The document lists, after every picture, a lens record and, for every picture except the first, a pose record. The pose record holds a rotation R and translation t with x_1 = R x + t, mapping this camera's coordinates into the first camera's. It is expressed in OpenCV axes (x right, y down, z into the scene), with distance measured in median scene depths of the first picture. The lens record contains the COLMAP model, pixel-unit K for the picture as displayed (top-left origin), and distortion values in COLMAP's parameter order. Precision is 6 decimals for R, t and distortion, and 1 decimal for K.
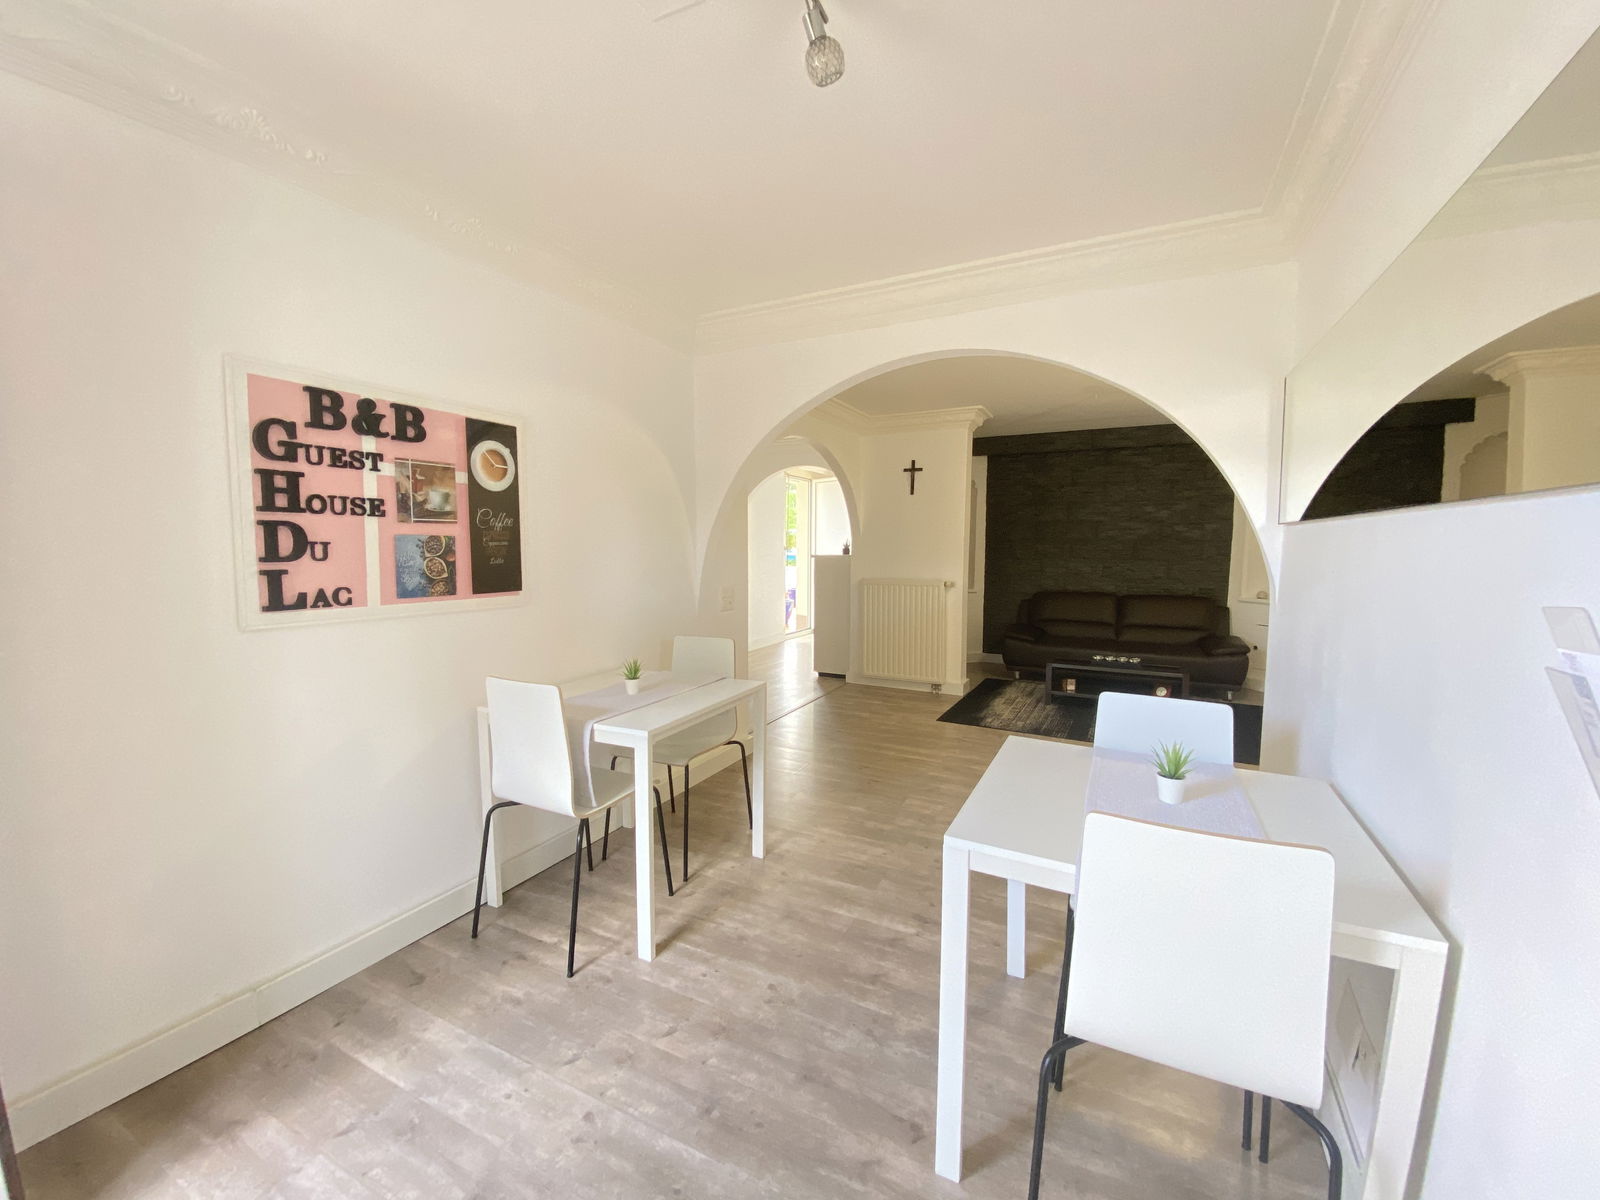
lens RADIAL K [[652.1, 0, 801.1], [0, 652.1, 596.9], [0, 0, 1]] dist [0.002088, -0.011260]
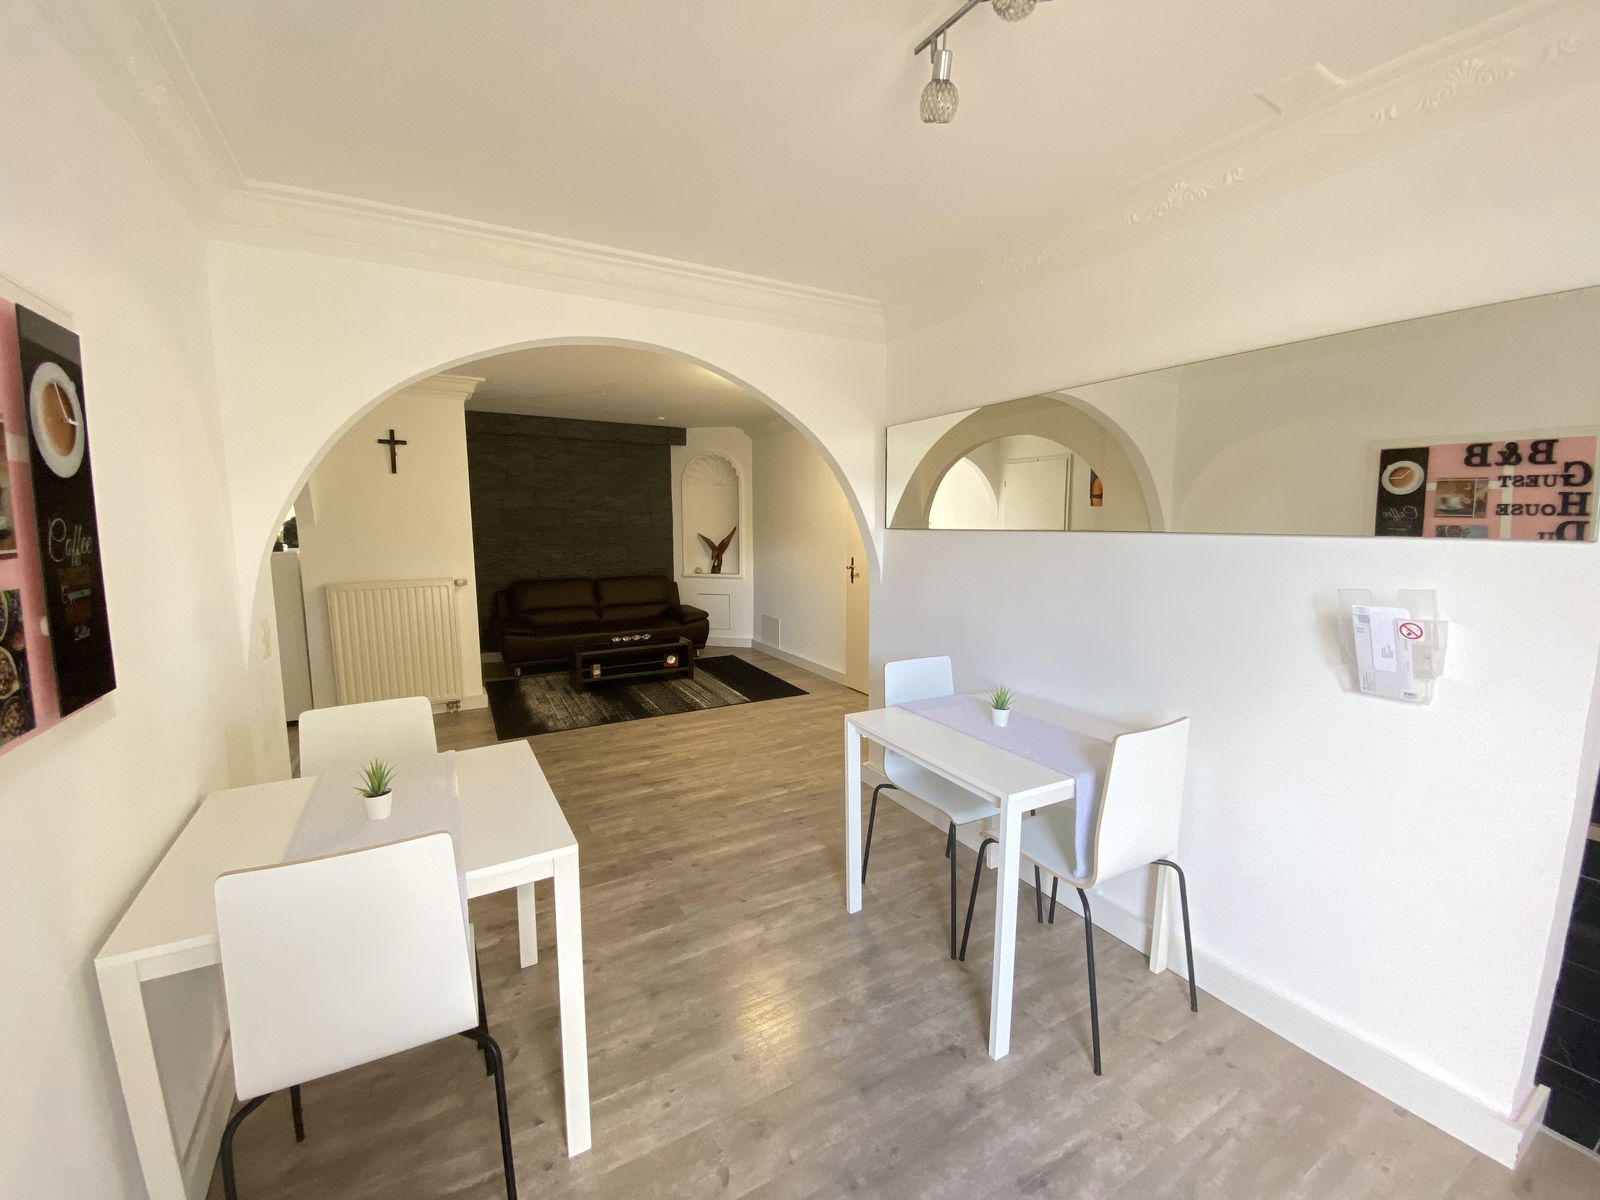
lens RADIAL K [[652.1, 0, 800.3], [0, 652.1, 599.7], [0, 0, 1]] dist [0.002088, -0.011260]
pose [[0.548330, -0.103480, 0.829835, -0.291640], [0.066983, 0.994561, 0.079761, -0.041965], [-0.833575, 0.011849, 0.552279, 0.181123]]
